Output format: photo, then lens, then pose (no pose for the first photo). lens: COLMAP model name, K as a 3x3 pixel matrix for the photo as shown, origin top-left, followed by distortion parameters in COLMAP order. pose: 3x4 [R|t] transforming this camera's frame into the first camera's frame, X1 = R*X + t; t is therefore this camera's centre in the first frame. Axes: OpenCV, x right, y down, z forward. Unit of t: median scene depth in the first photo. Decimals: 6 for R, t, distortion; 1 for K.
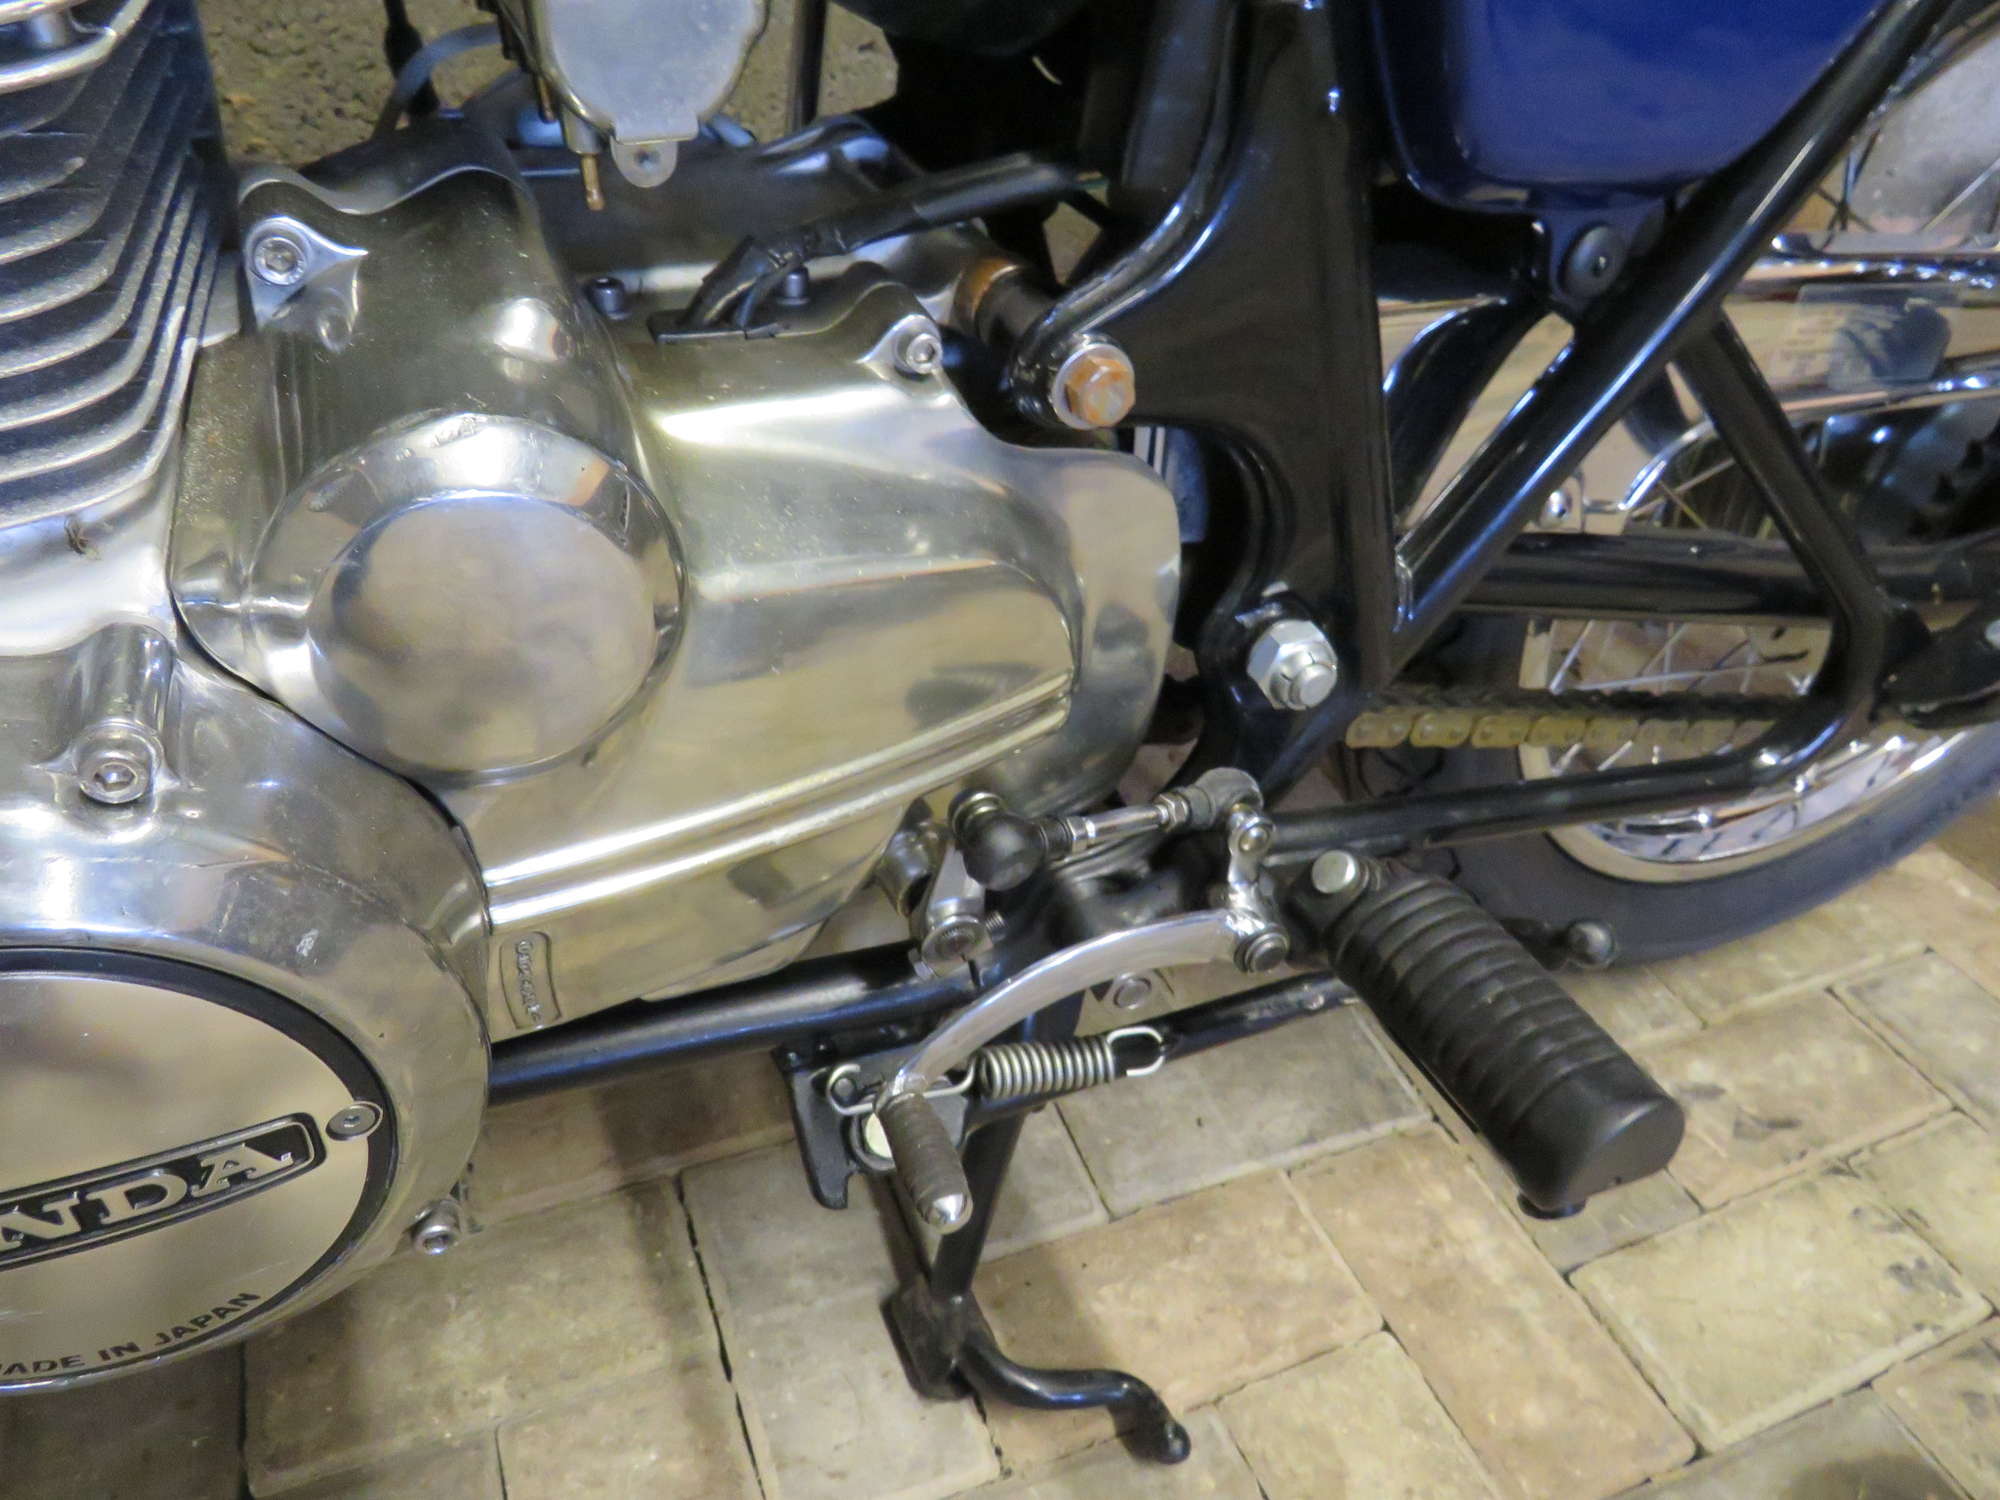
lens RADIAL K [[1423.9, 0, 1000.0], [0, 1423.9, 750.0], [0, 0, 1]] dist [-0.035112, 0.019650]
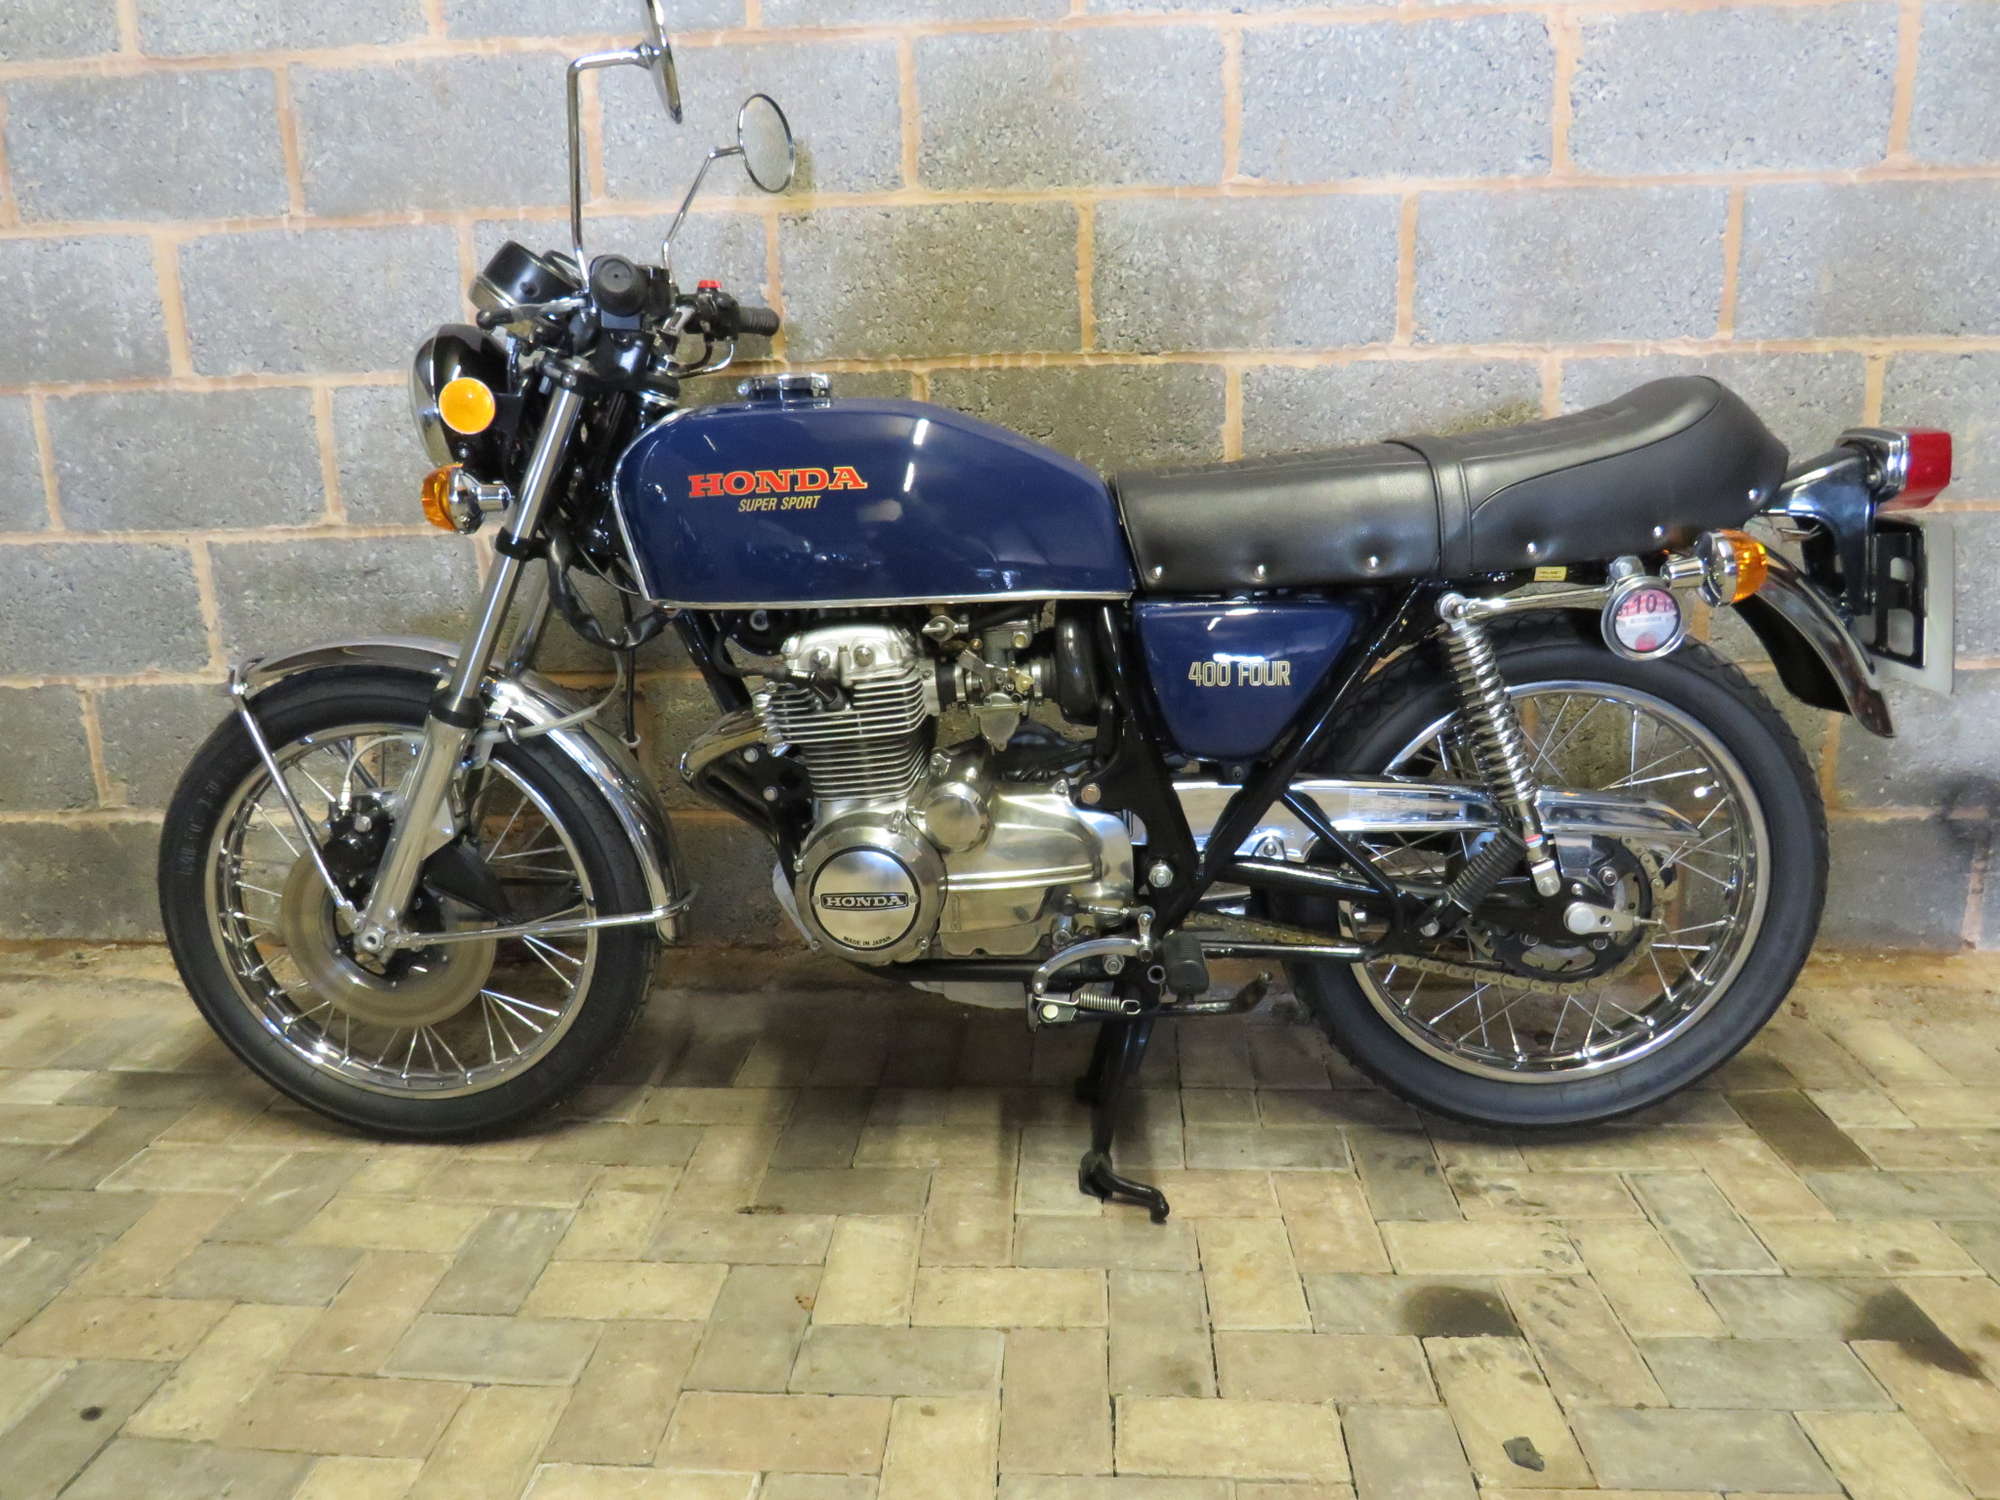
lens RADIAL K [[1392.4, 0, 1004.1], [0, 1392.4, 763.3], [0, 0, 1]] dist [-0.018829, 0.002523]
pose [[0.896317, 0.020319, -0.442948, 2.058732], [-0.192296, 0.917937, -0.347007, 1.441665], [0.399547, 0.396206, 0.826670, -3.260782]]
